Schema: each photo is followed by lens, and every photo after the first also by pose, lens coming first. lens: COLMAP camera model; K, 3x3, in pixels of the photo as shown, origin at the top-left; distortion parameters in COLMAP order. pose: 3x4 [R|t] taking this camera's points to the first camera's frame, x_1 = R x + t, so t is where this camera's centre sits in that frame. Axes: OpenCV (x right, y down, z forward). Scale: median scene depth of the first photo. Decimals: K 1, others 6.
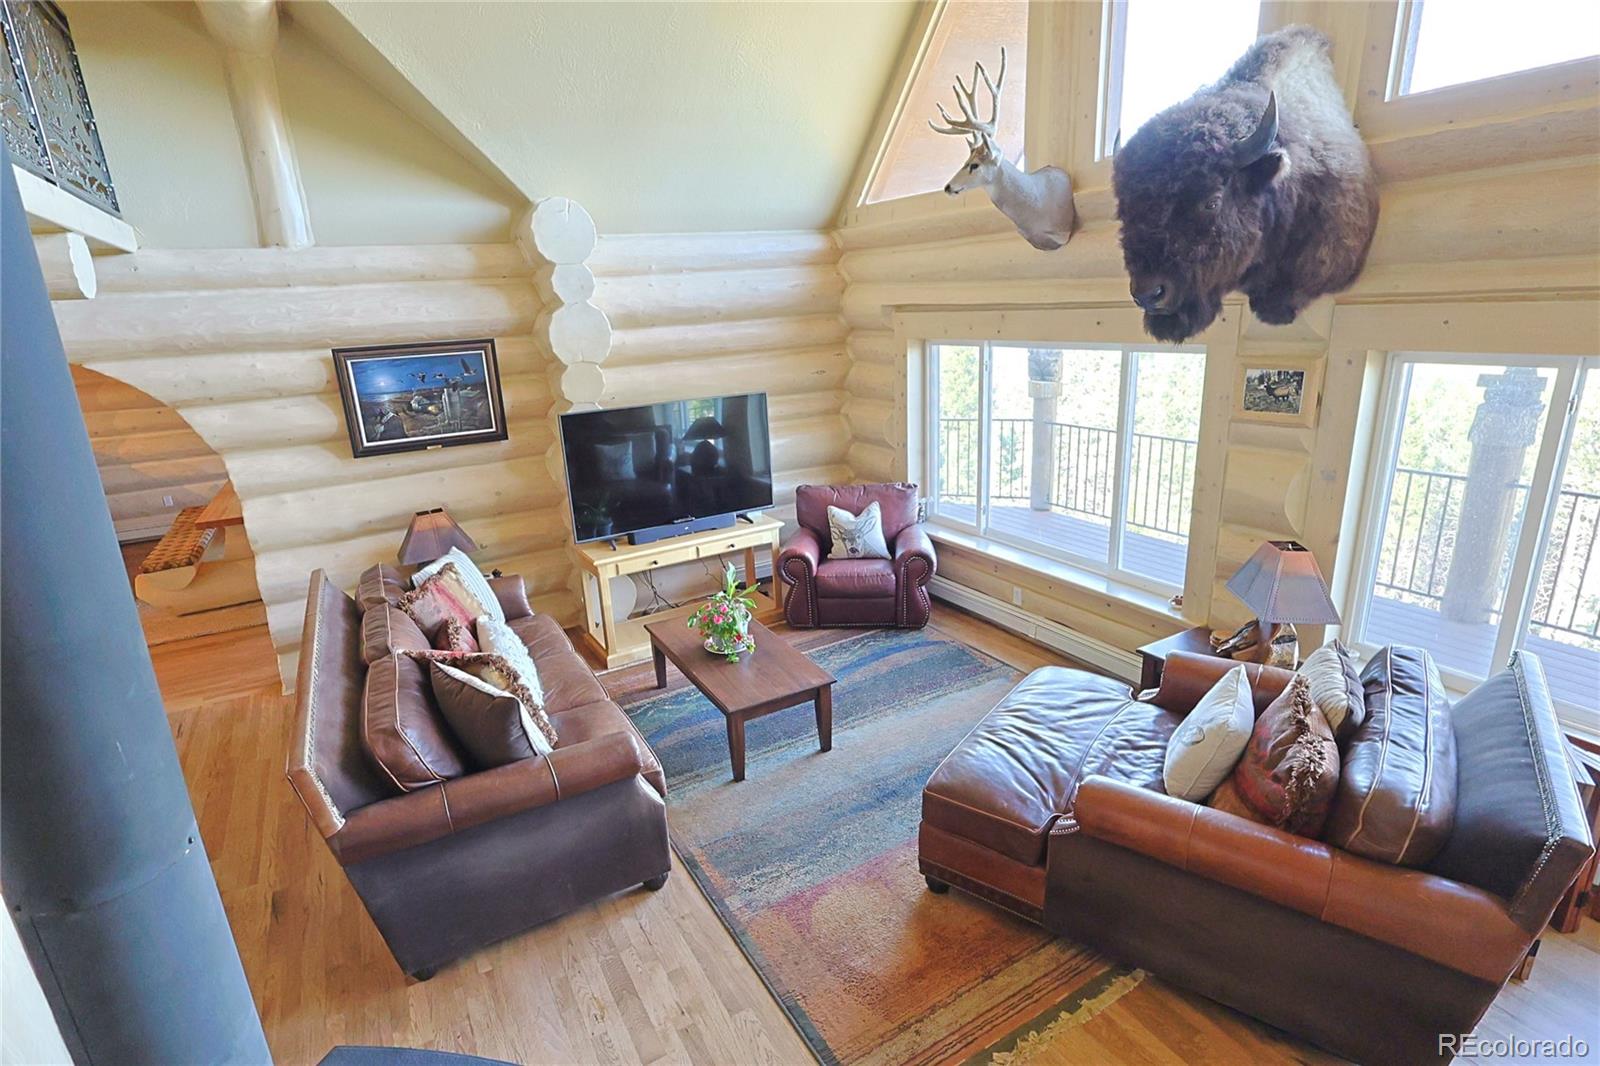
lens RADIAL K [[779.6, 0, 799.5], [0, 779.6, 537.5], [0, 0, 1]] dist [-0.002581, 0.000160]
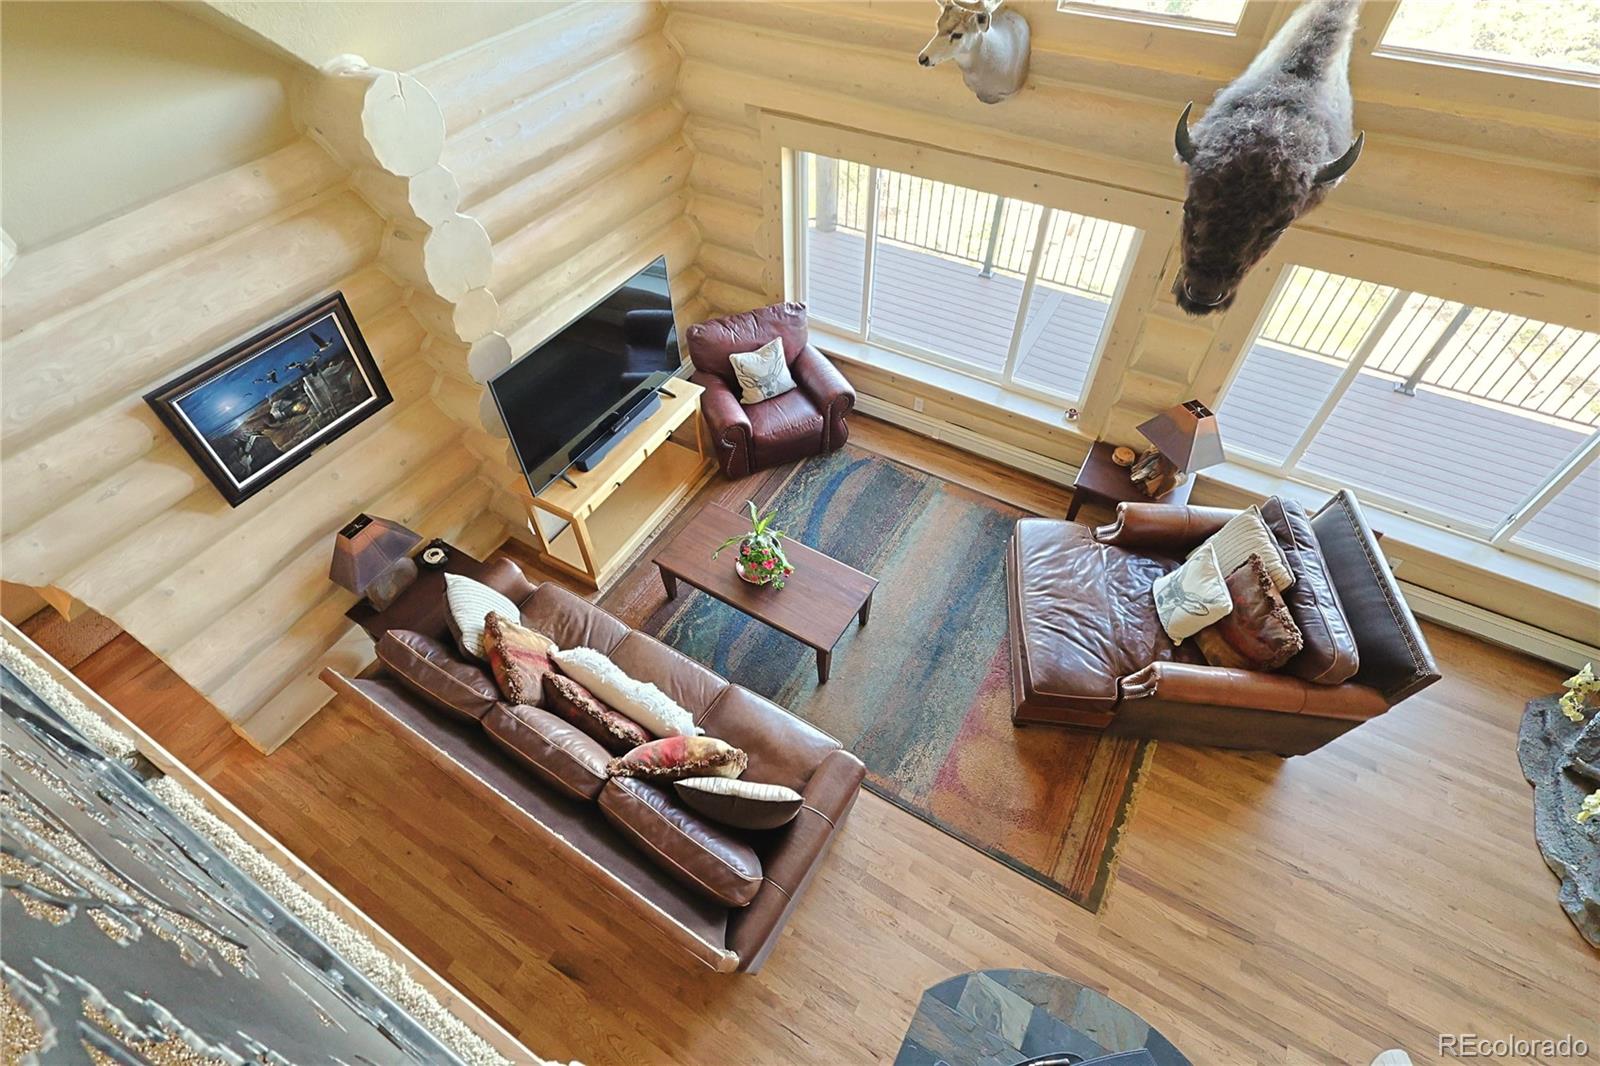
lens RADIAL K [[740.0, 0, 797.0], [0, 740.0, 532.6], [0, 0, 1]] dist [-0.001755, 0.000817]
pose [[0.876716, -0.335942, 0.344256, -0.337072], [0.111876, 0.838483, 0.533319, -0.393090], [-0.467817, -0.429055, 0.772696, 0.171869]]
